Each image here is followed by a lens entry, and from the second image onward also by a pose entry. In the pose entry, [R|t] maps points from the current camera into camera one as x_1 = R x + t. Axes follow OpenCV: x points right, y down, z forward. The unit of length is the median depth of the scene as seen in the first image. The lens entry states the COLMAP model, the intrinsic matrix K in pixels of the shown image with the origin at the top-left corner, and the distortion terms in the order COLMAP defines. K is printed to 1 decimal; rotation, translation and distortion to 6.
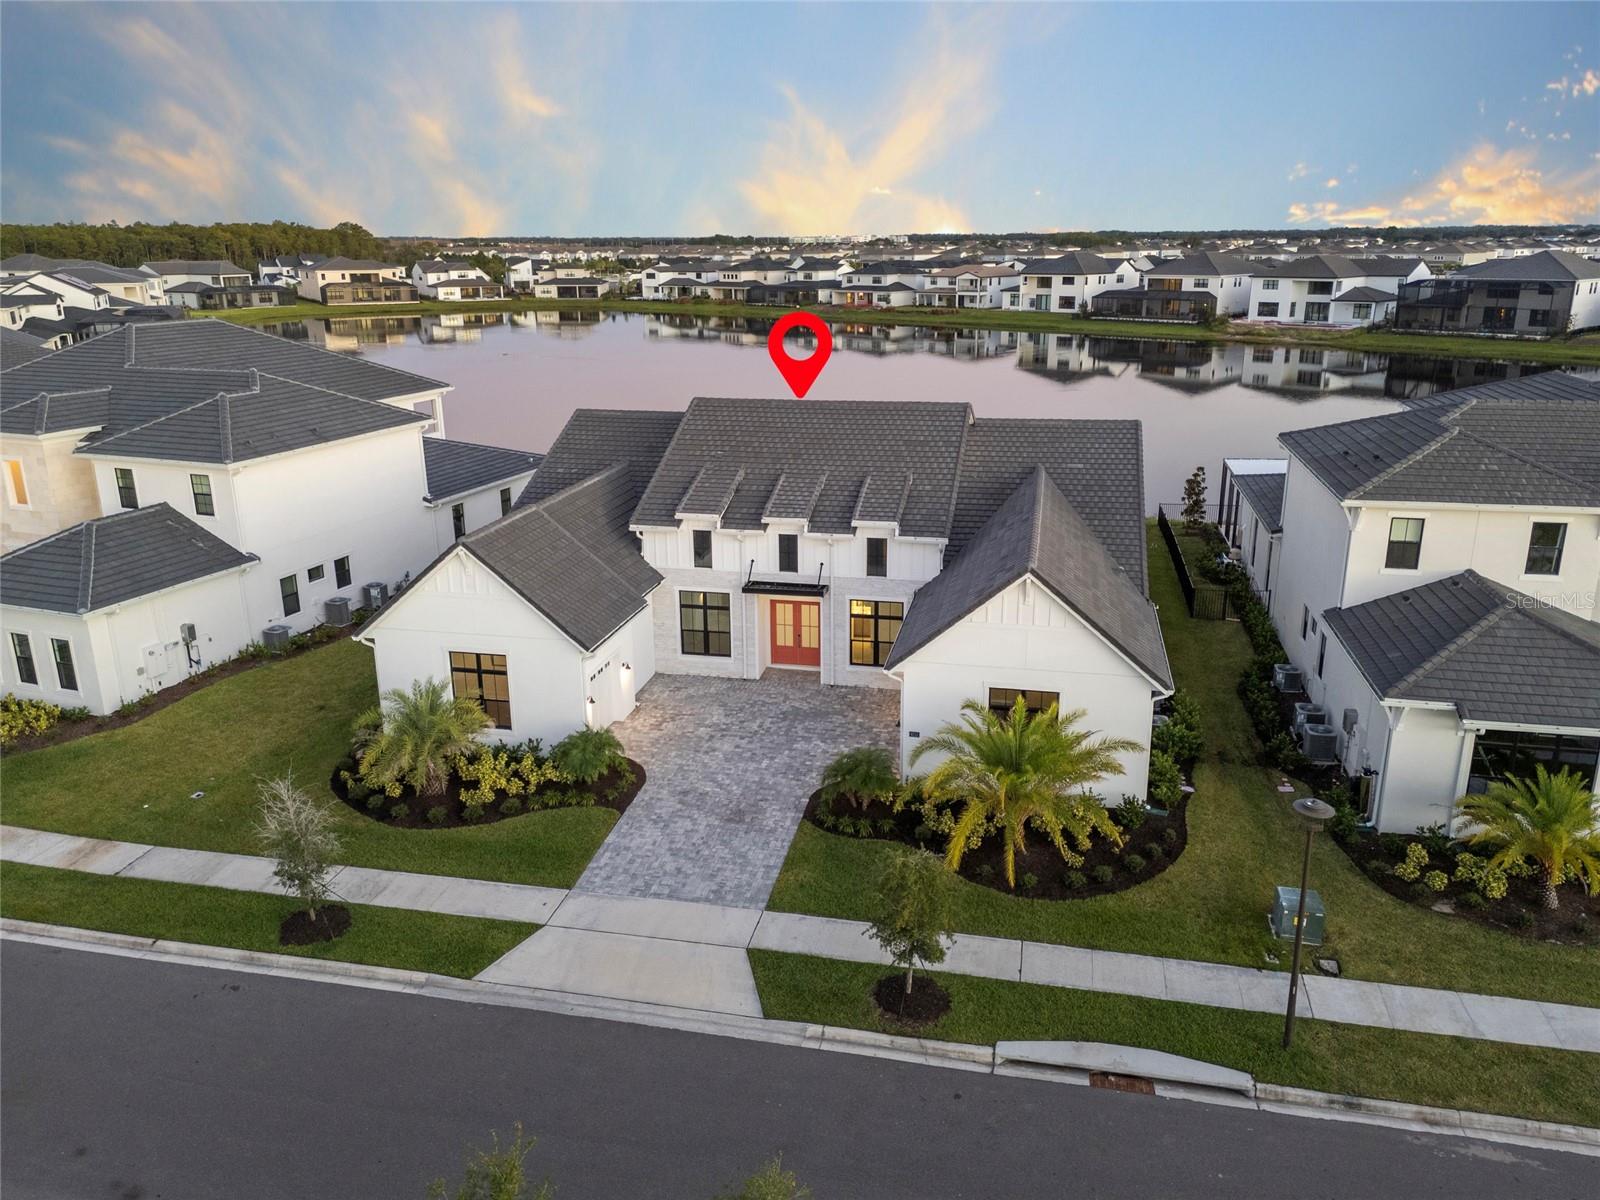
lens RADIAL K [[1170.8, 0, 805.5], [0, 1170.8, 598.1], [0, 0, 1]] dist [0.069518, -0.059102]
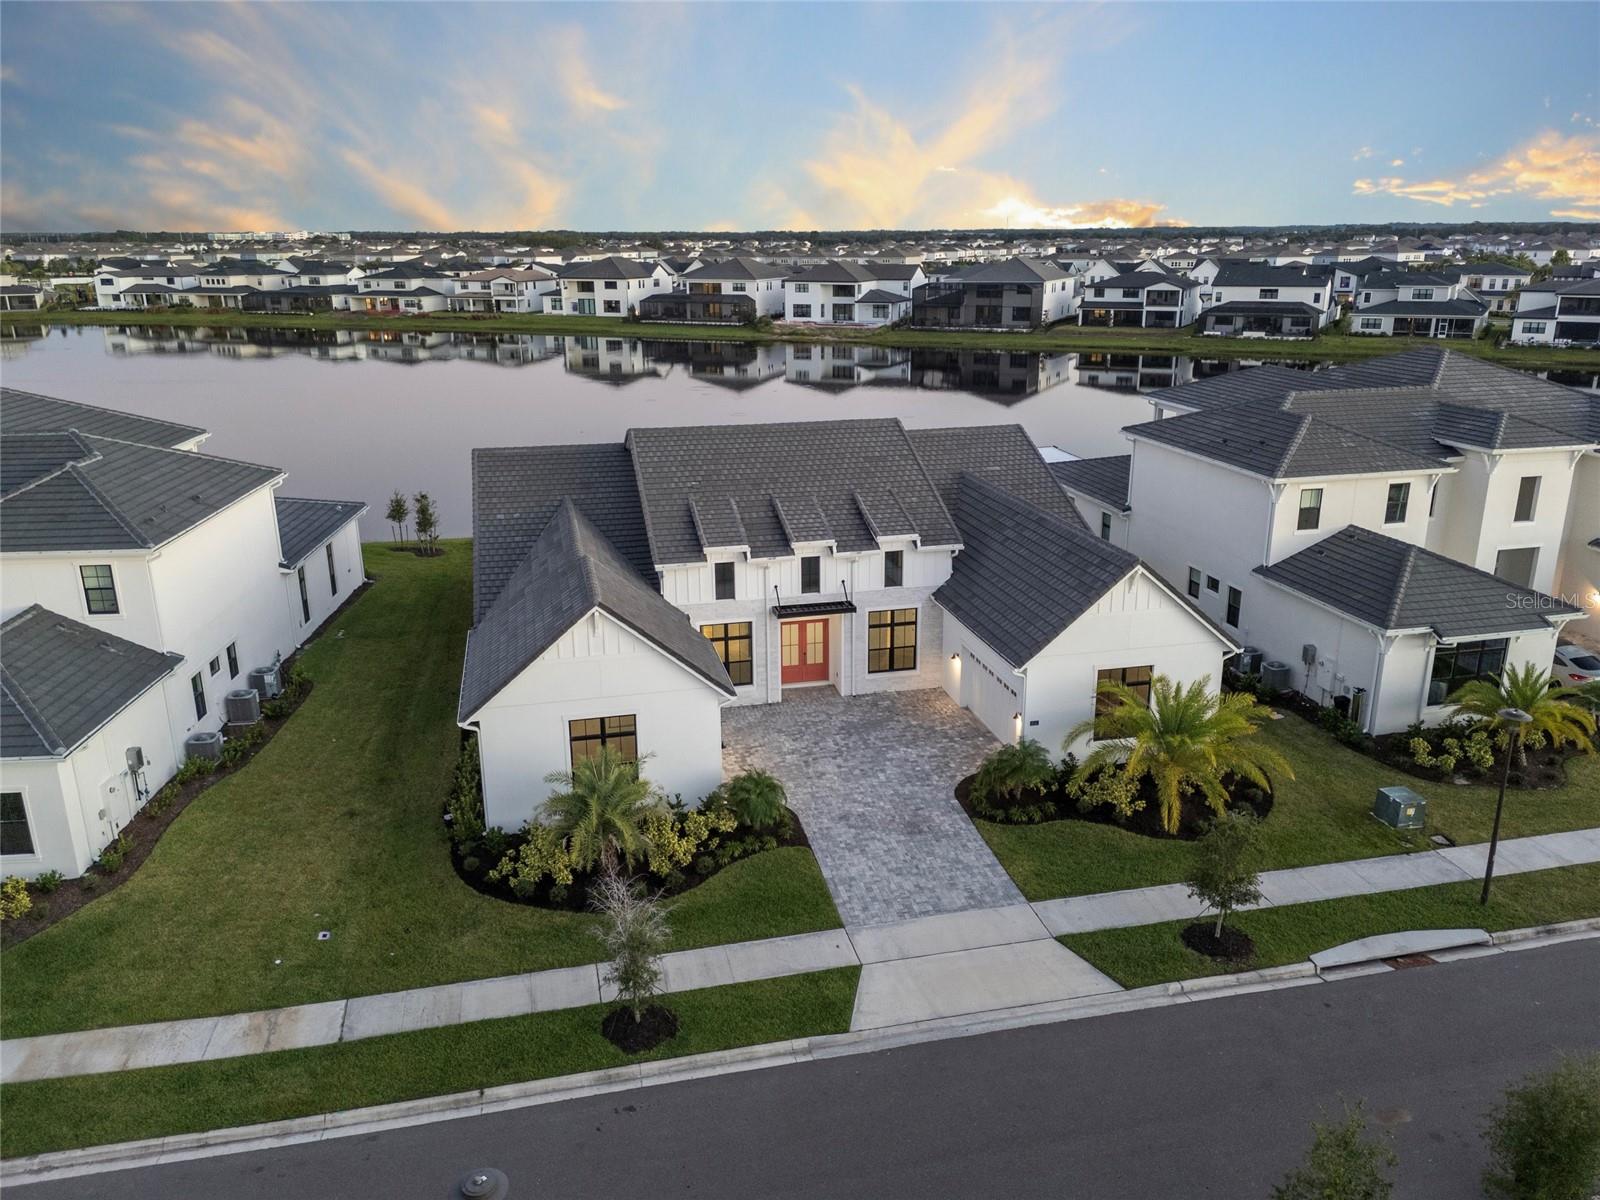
lens RADIAL K [[1170.8, 0, 805.5], [0, 1170.8, 598.1], [0, 0, 1]] dist [0.069518, -0.059102]
pose [[0.903835, -0.124852, 0.409260, -0.447642], [0.124608, 0.991828, 0.027382, -0.047491], [-0.409335, 0.026248, 0.912007, 0.064711]]
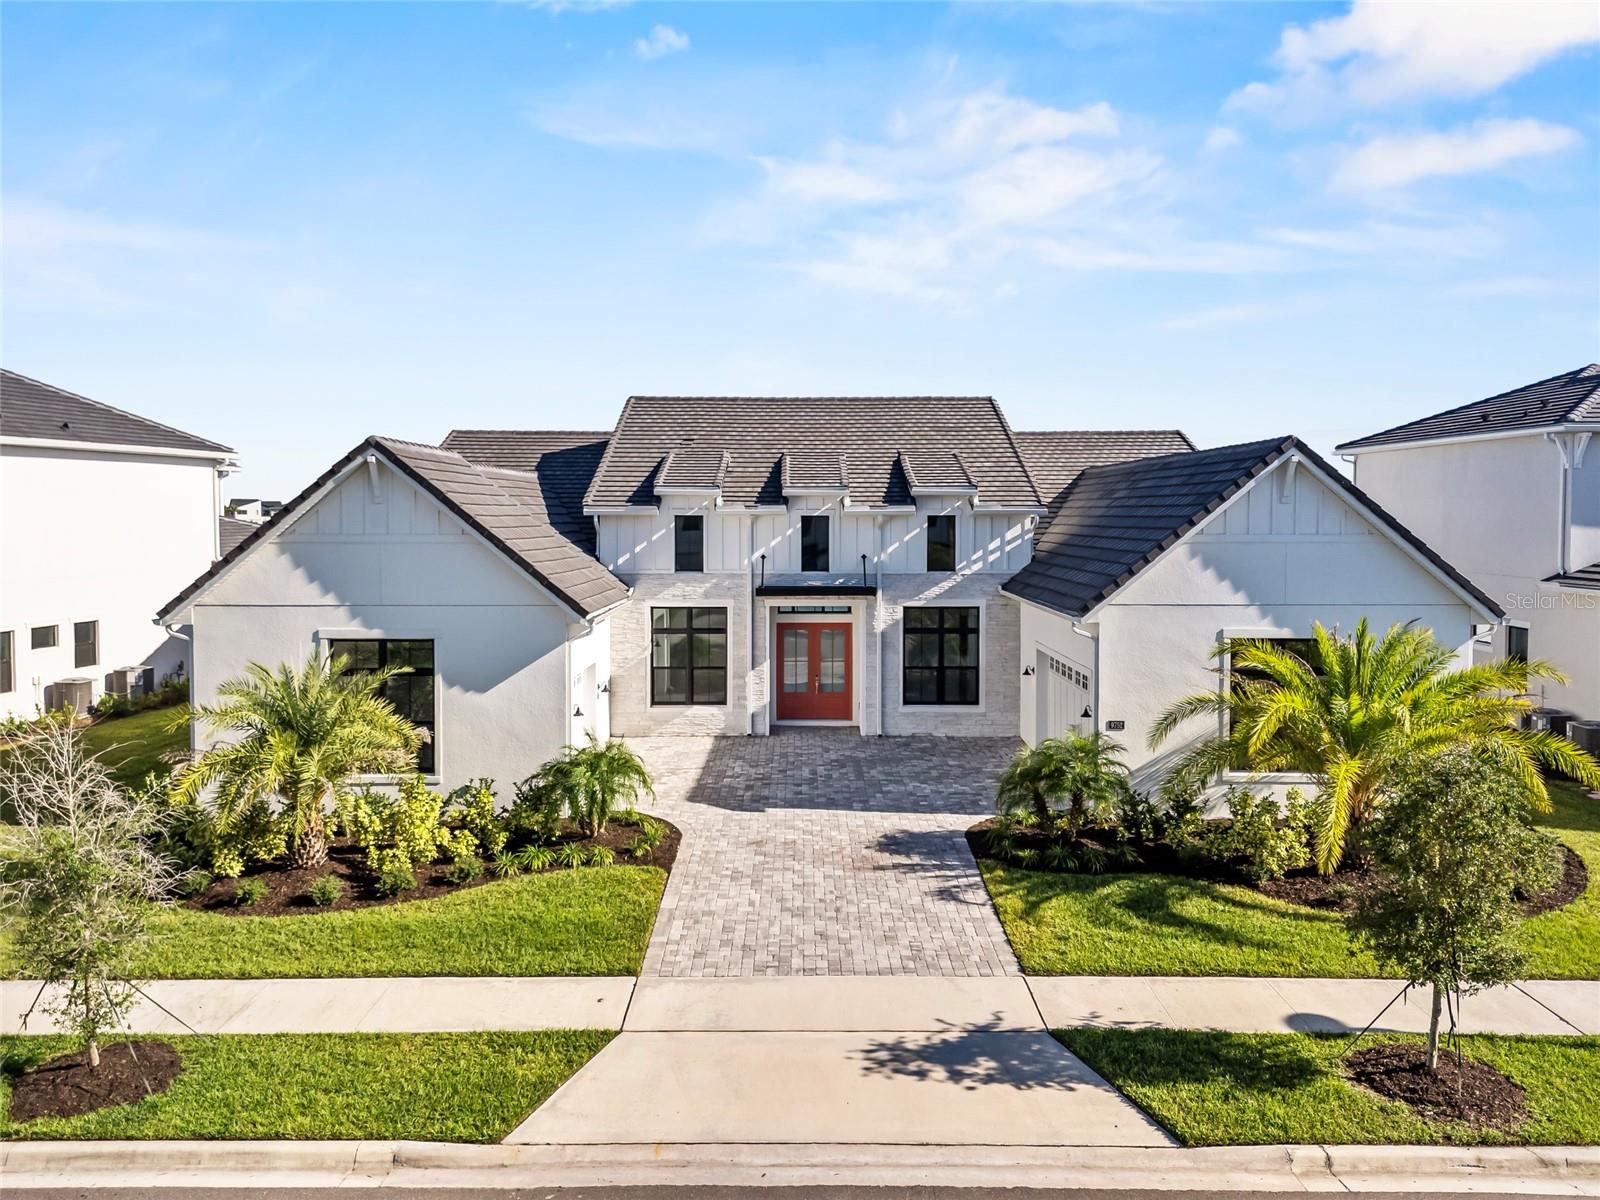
lens RADIAL K [[1190.1, 0, 804.7], [0, 1190.1, 562.8], [0, 0, 1]] dist [0.059602, -0.044127]
pose [[0.976657, -0.001122, 0.214803, -0.177453], [0.055350, 0.967533, -0.246611, 0.151927], [-0.207552, 0.252744, 0.945009, 0.328218]]
